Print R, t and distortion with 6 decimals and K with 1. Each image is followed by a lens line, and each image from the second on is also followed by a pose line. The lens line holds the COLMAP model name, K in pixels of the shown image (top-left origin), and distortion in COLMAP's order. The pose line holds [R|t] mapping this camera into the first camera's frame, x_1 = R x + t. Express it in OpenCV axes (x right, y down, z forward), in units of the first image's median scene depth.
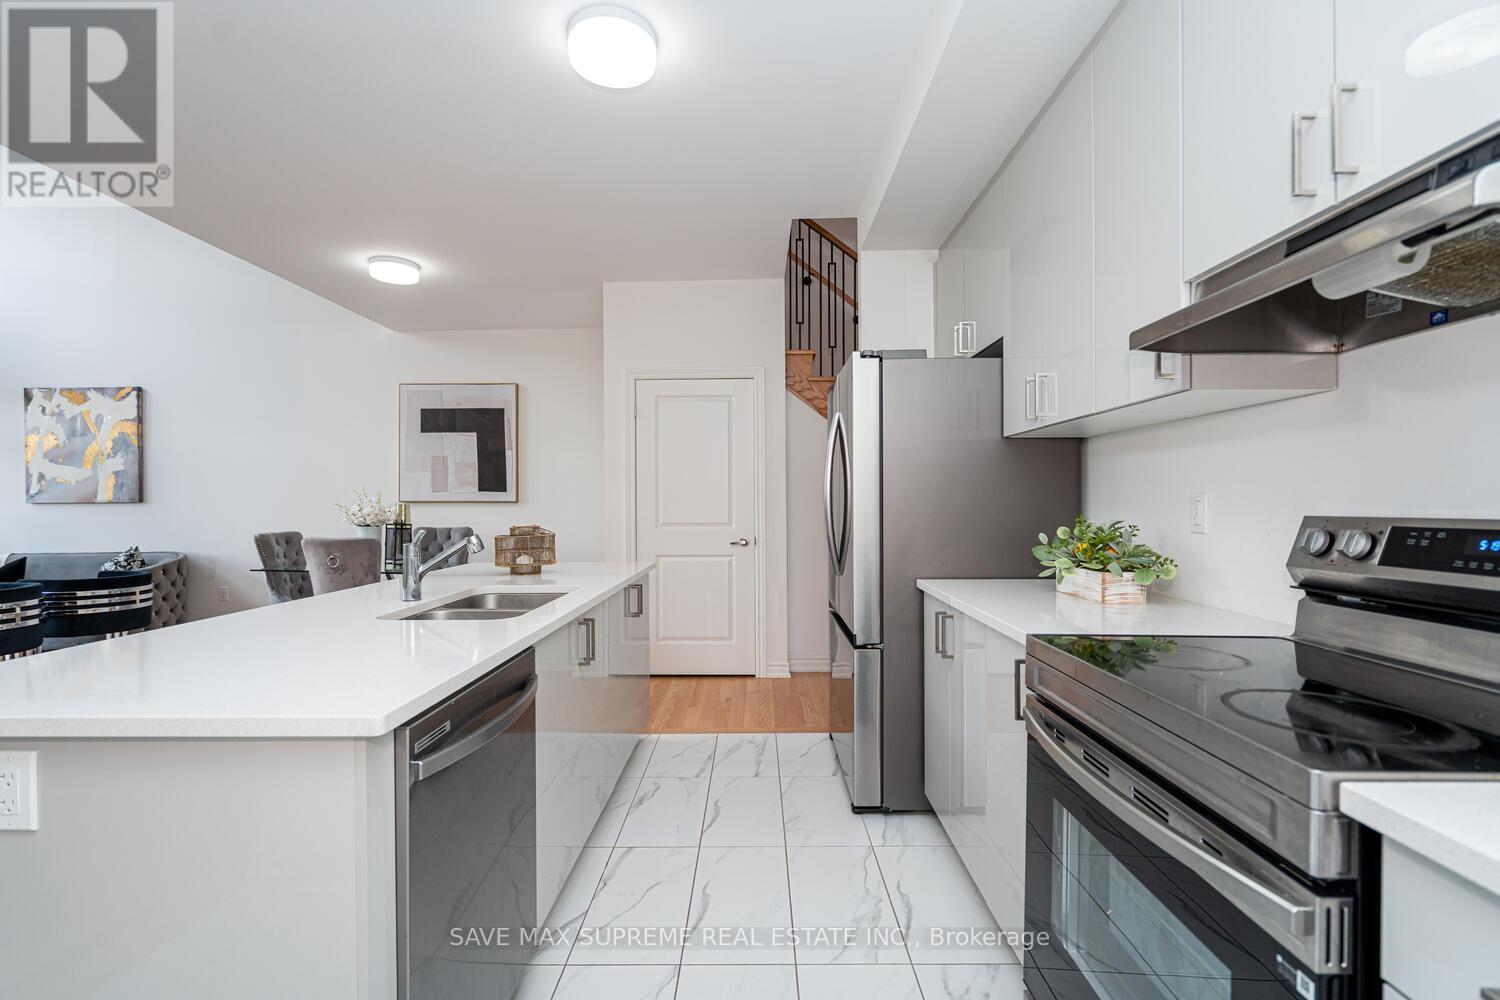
lens RADIAL K [[680.7, 0, 750.1], [0, 680.7, 504.1], [0, 0, 1]] dist [-0.005620, 0.003538]
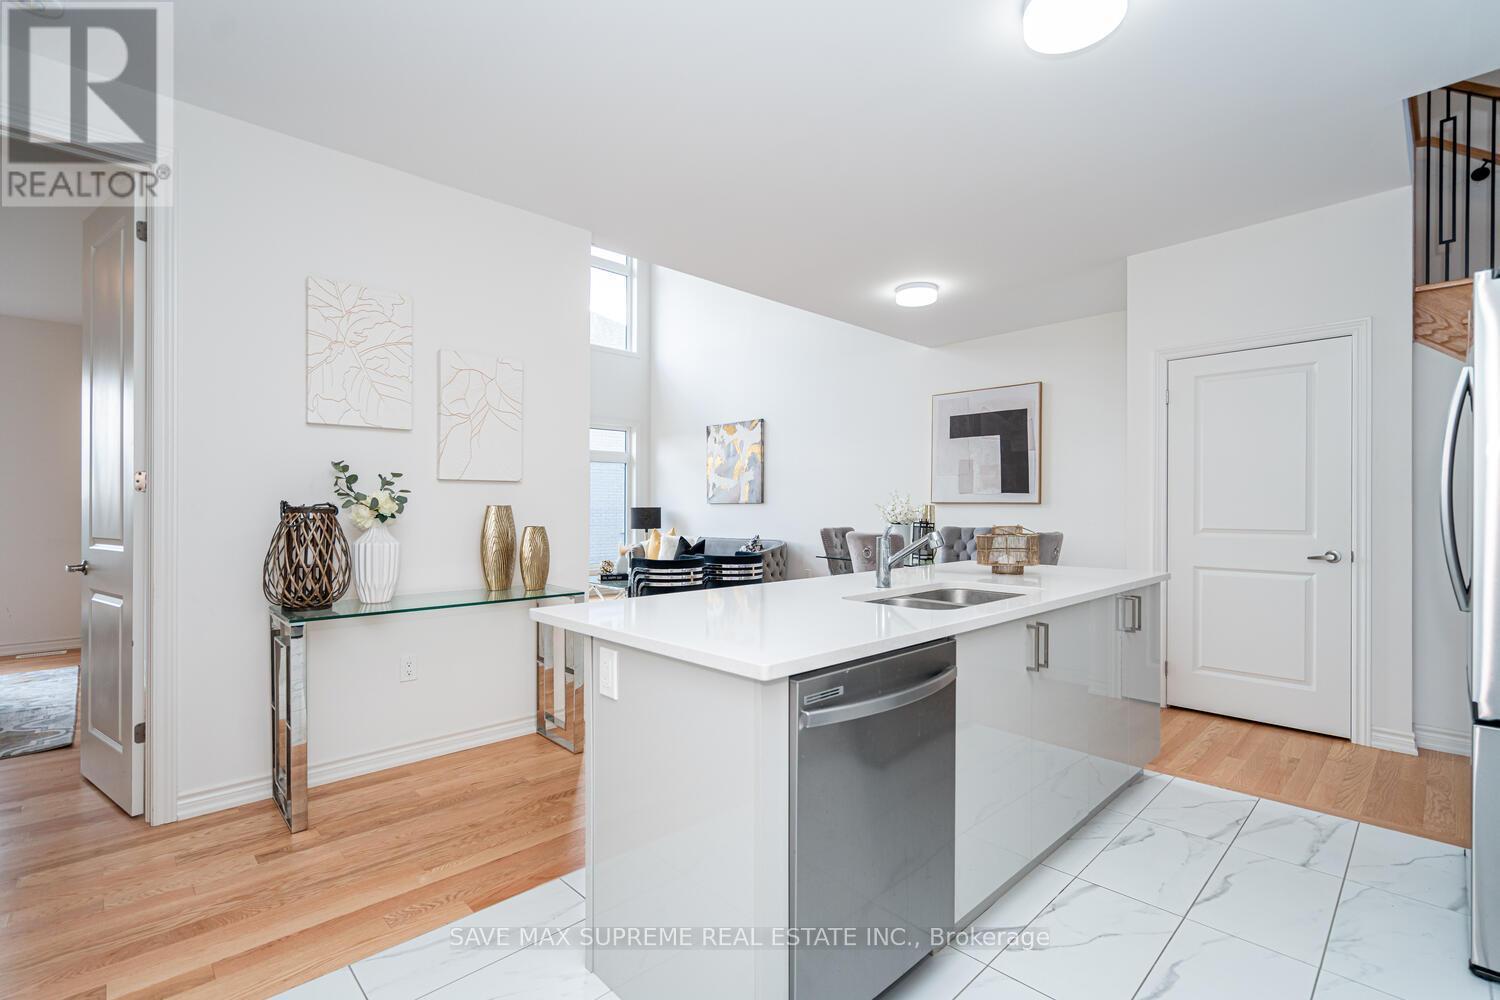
lens RADIAL K [[680.7, 0, 743.4], [0, 680.7, 505.7], [0, 0, 1]] dist [-0.005620, 0.003538]
pose [[0.699237, 0.004605, -0.714875, 0.058276], [-0.006534, 0.999979, 0.000050, 0.002922], [0.714860, 0.004636, 0.699253, 0.015535]]
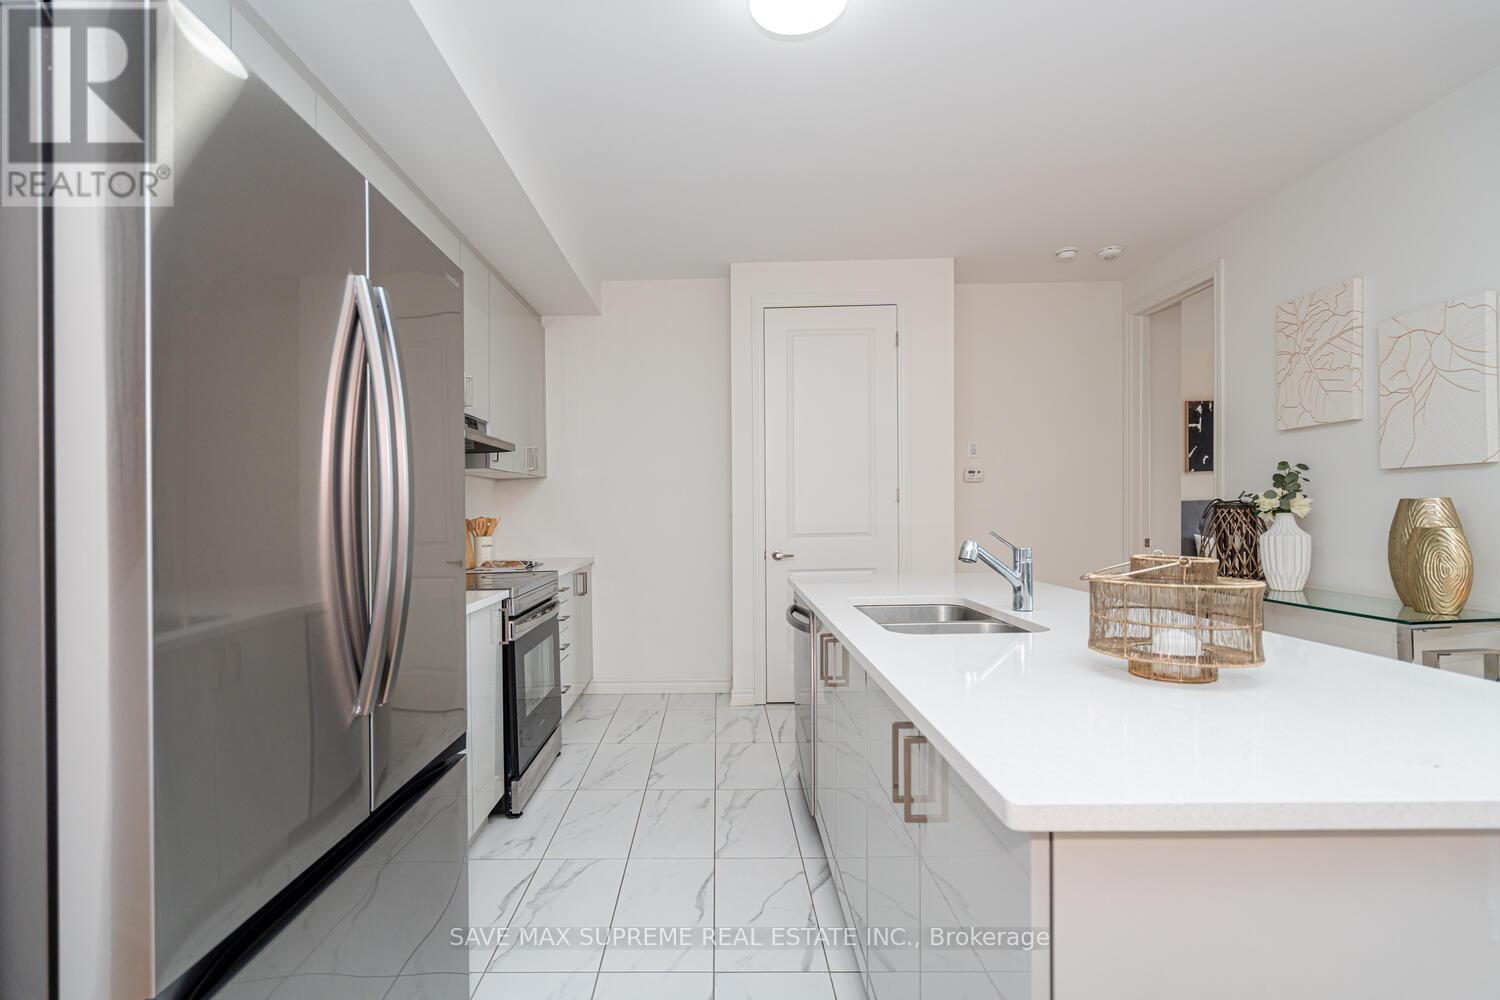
lens RADIAL K [[680.7, 0, 735.2], [0, 680.7, 519.8], [0, 0, 1]] dist [-0.005620, 0.003538]
pose [[-0.999629, 0.024496, -0.011913, -0.044769], [0.024304, 0.999576, 0.016020, -0.000321], [0.012301, 0.015724, -0.999801, 0.727848]]
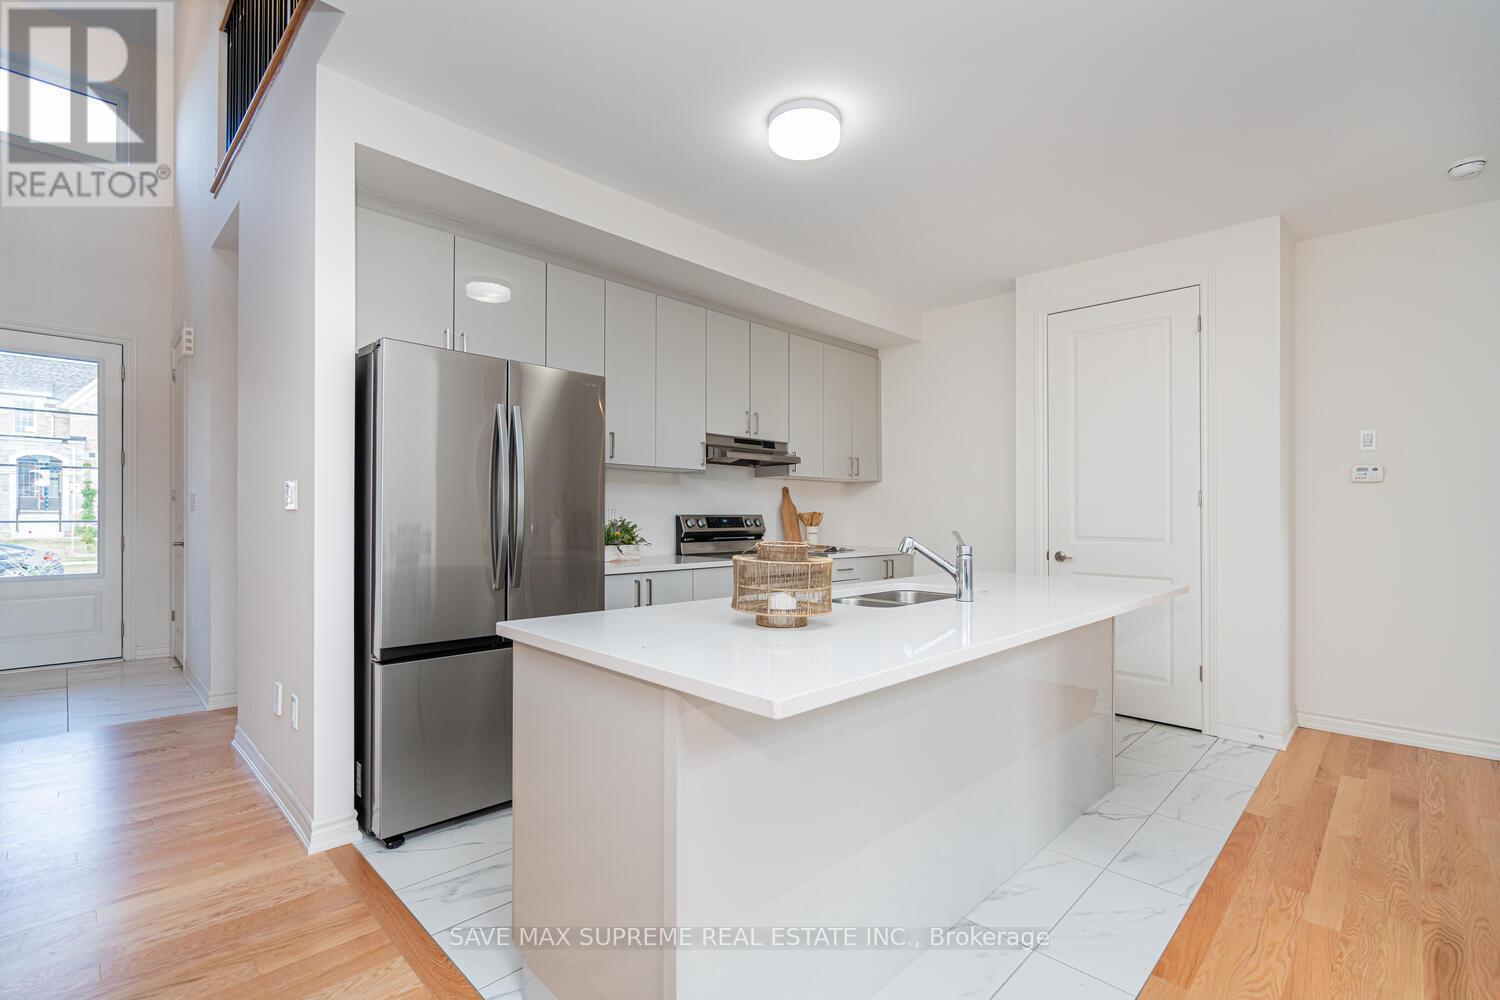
lens RADIAL K [[680.7, 0, 745.6], [0, 680.7, 499.9], [0, 0, 1]] dist [-0.005620, 0.003538]
pose [[-0.714460, 0.007242, 0.699638, -0.362480], [-0.002615, 0.999912, -0.013021, -0.001282], [-0.699671, -0.011133, -0.714379, 0.753569]]
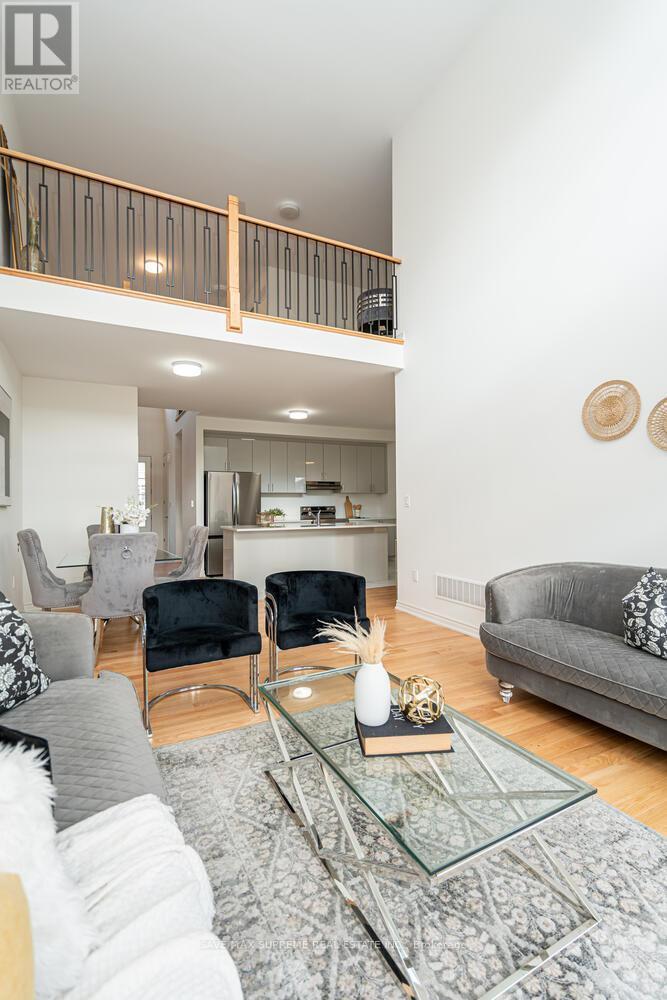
lens RADIAL K [[453.8, 0, 340.8], [0, 453.8, 503.9], [0, 0, 1]] dist [-0.005620, 0.003538]
pose [[-0.465098, 0.009088, 0.885213, -1.284438], [0.014437, 0.999892, -0.002680, 0.003692], [-0.885142, 0.011533, -0.465179, 0.884784]]
